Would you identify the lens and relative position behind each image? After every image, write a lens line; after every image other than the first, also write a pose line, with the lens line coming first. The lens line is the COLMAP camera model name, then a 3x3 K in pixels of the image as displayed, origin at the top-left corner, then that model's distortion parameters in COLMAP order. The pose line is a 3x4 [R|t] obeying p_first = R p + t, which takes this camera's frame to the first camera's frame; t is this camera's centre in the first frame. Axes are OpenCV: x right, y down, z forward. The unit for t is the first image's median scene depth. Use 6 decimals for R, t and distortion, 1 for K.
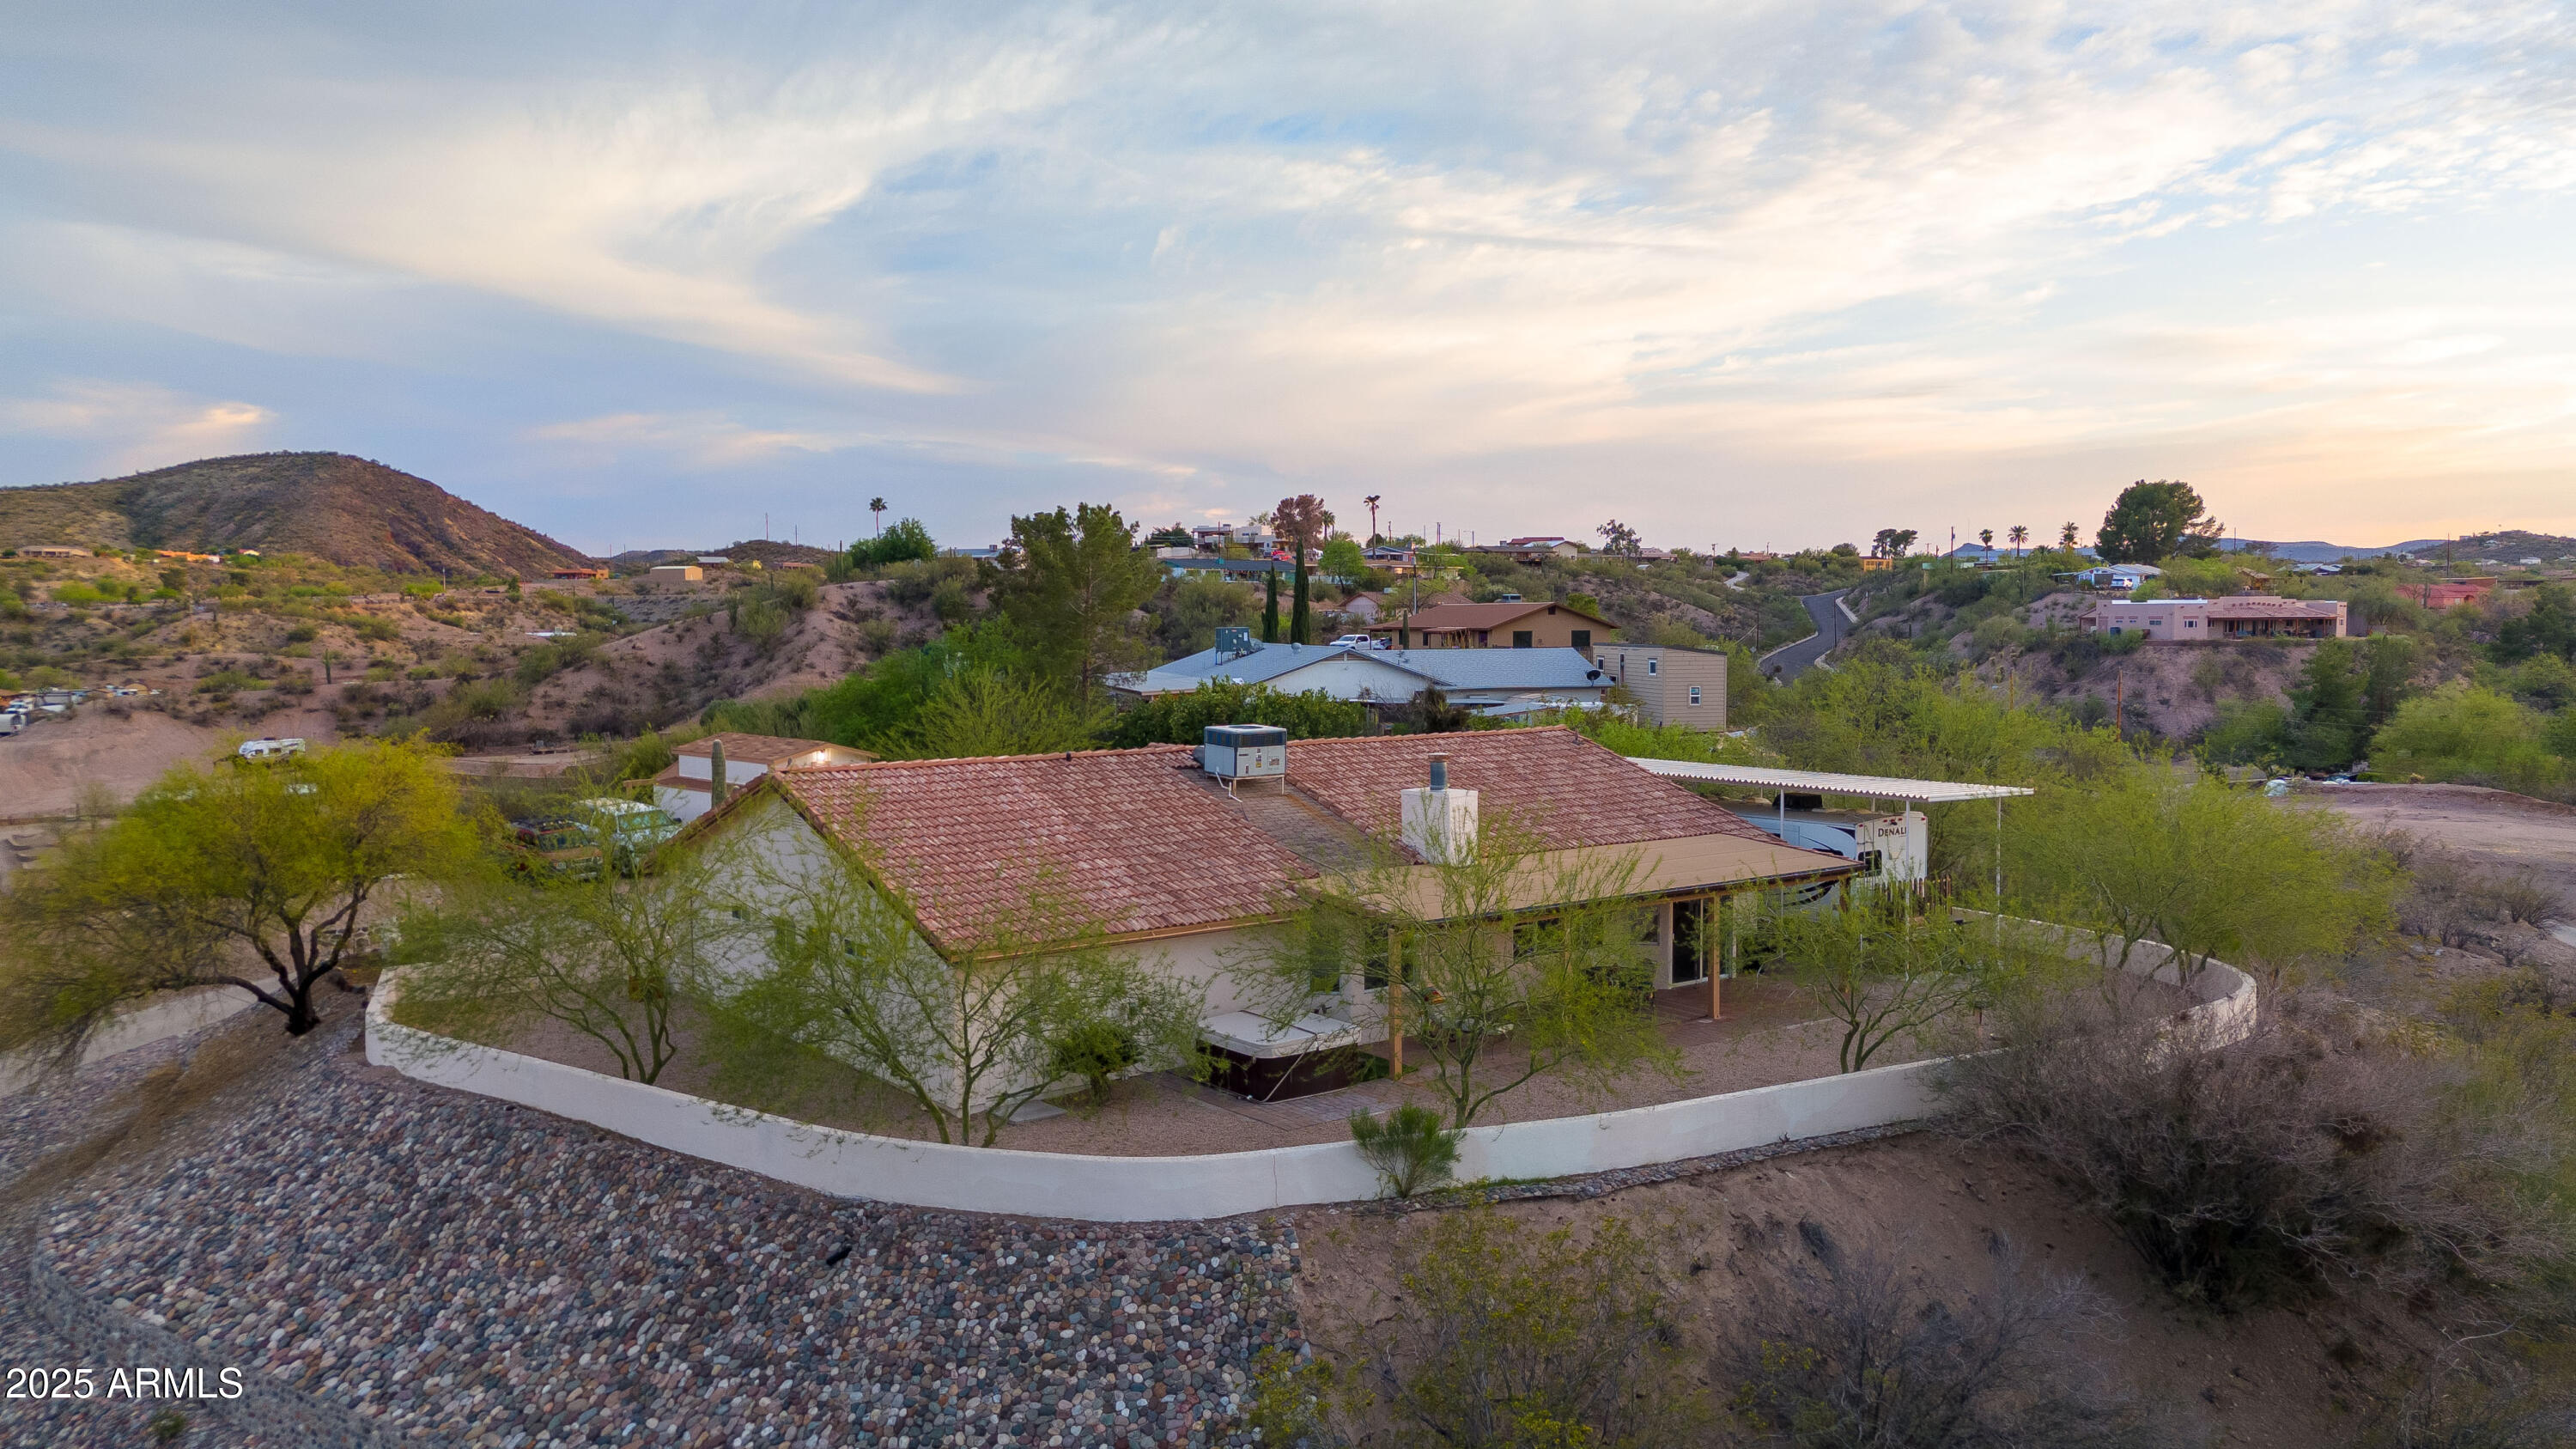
lens RADIAL K [[1901.7, 0, 1283.5], [0, 1901.7, 719.6], [0, 0, 1]] dist [0.078848, -0.077610]
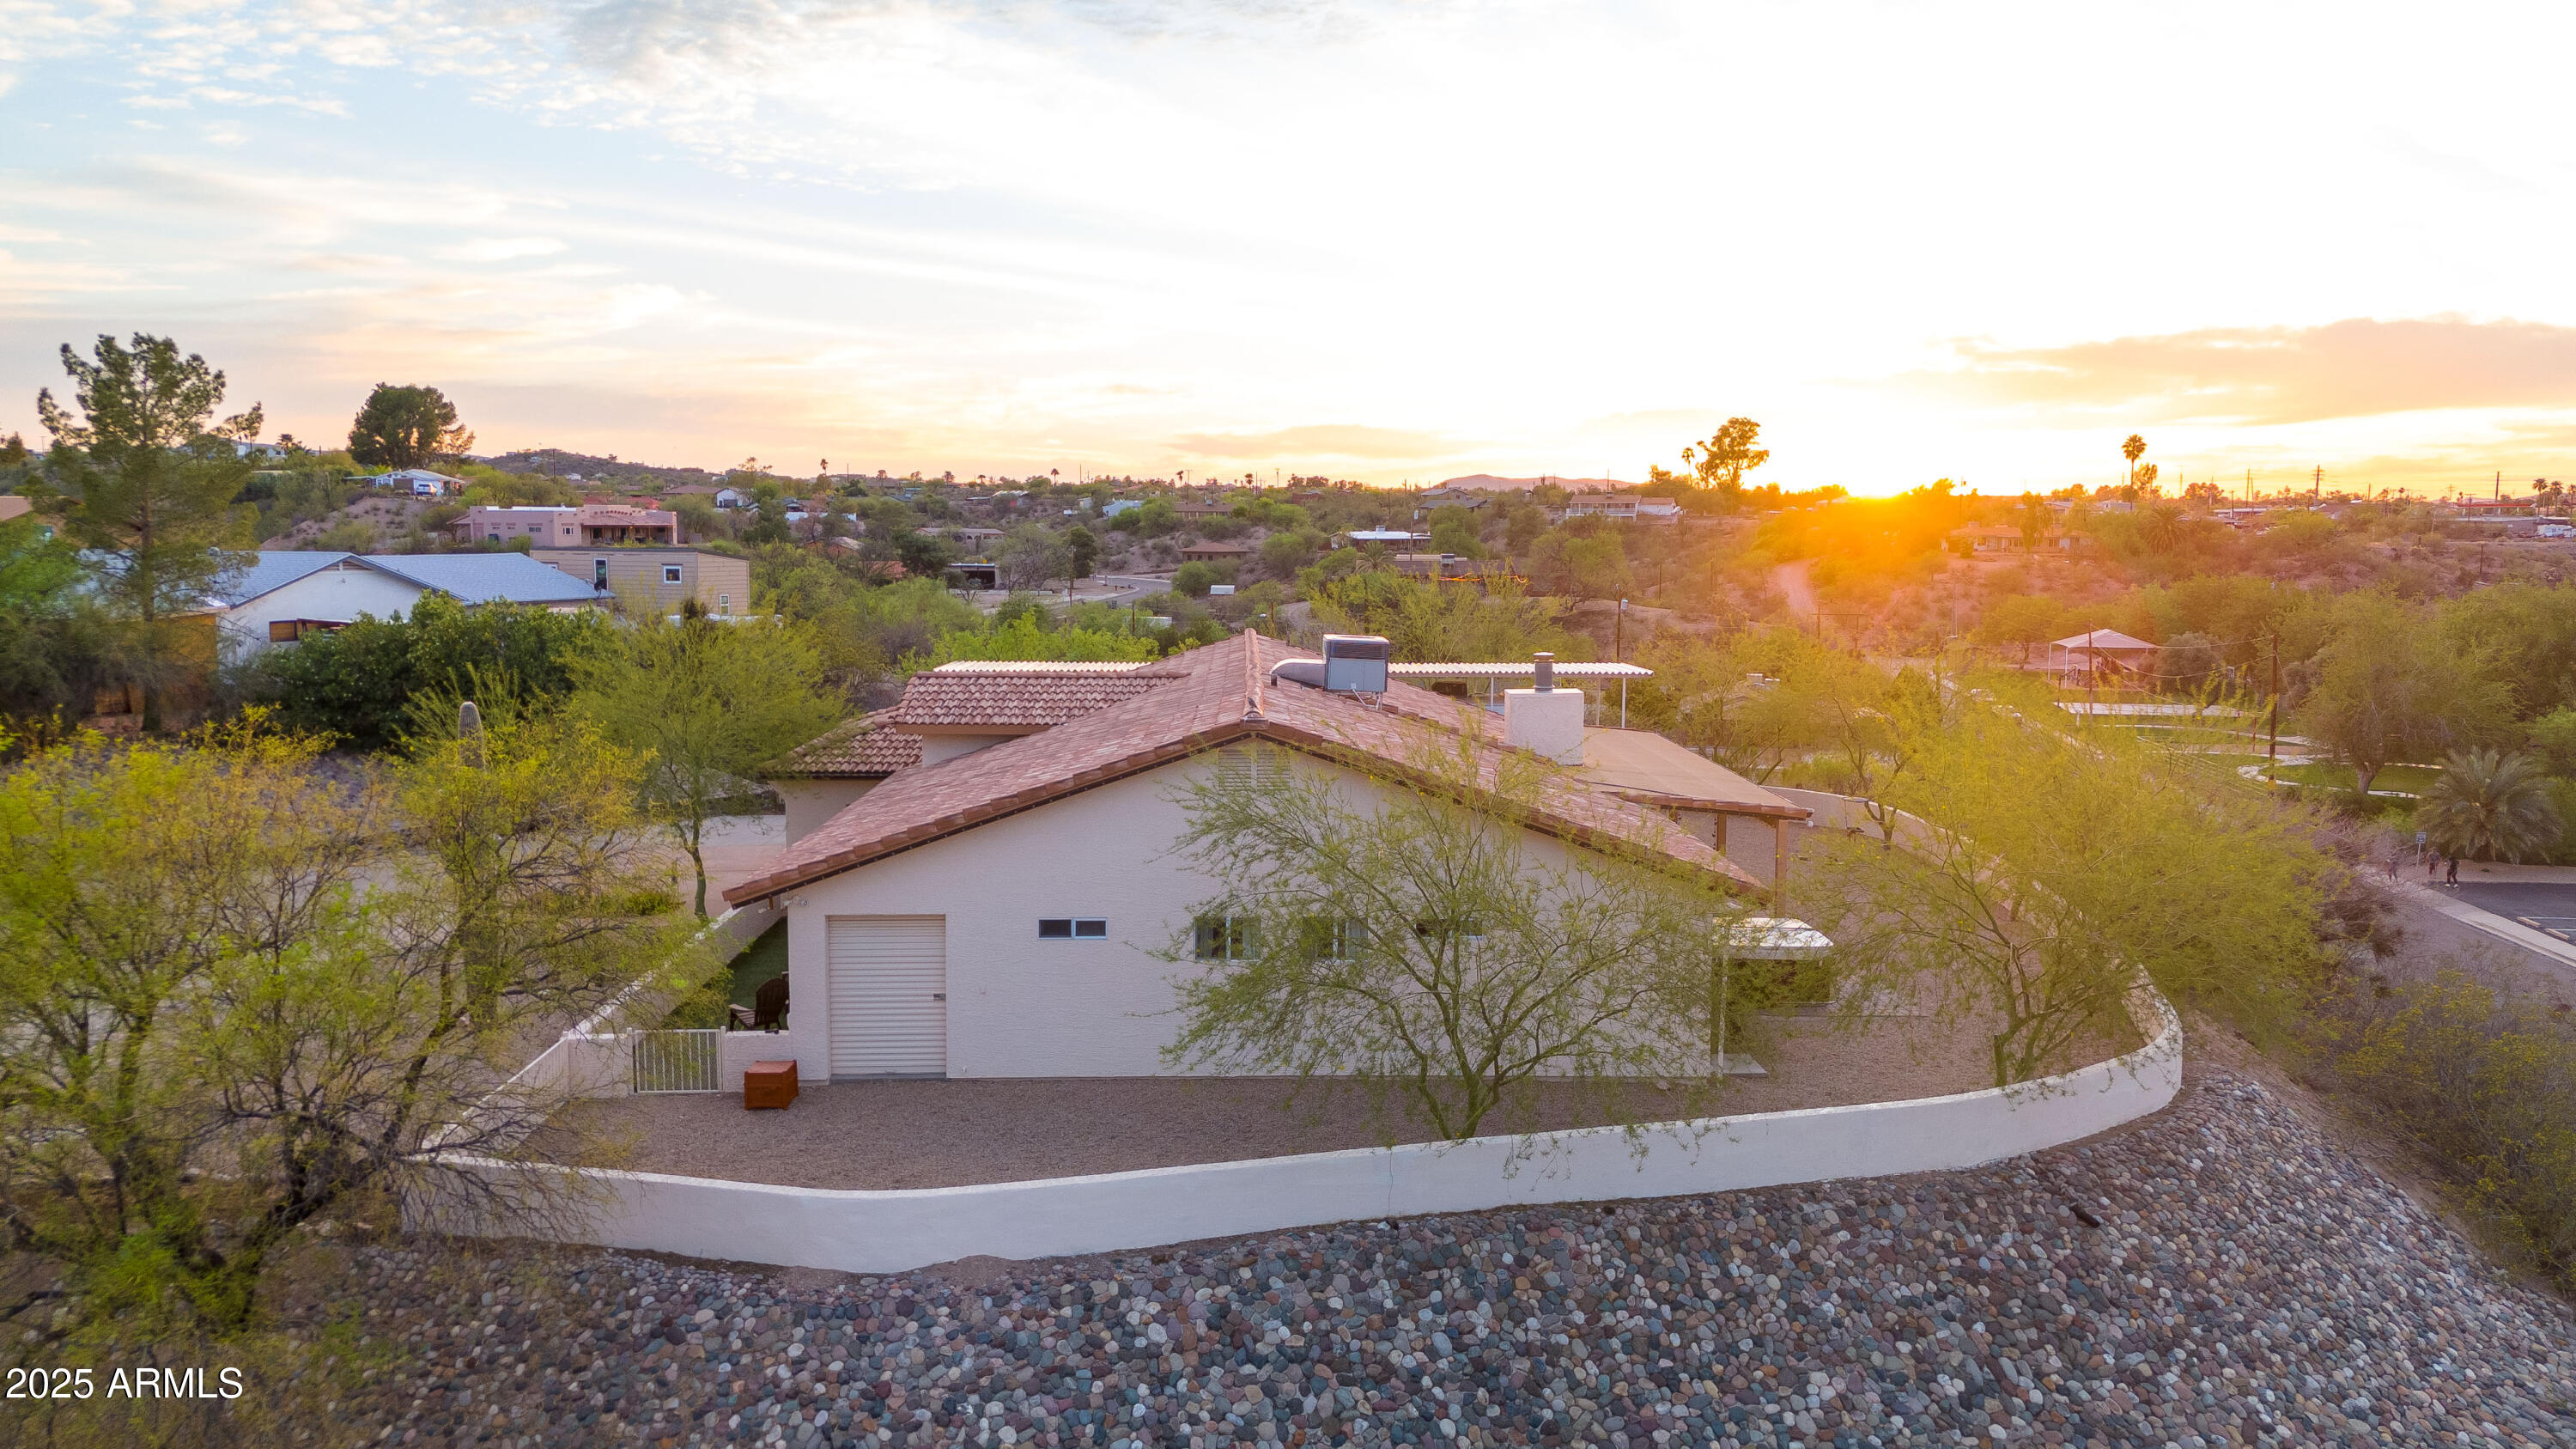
lens RADIAL K [[1901.7, 0, 1291.9], [0, 1901.7, 726.0], [0, 0, 1]] dist [0.078848, -0.077610]
pose [[0.596847, -0.083357, 0.798014, -1.027718], [0.043130, 0.996484, 0.071830, -0.026110], [-0.801195, -0.008453, 0.598343, 0.679008]]
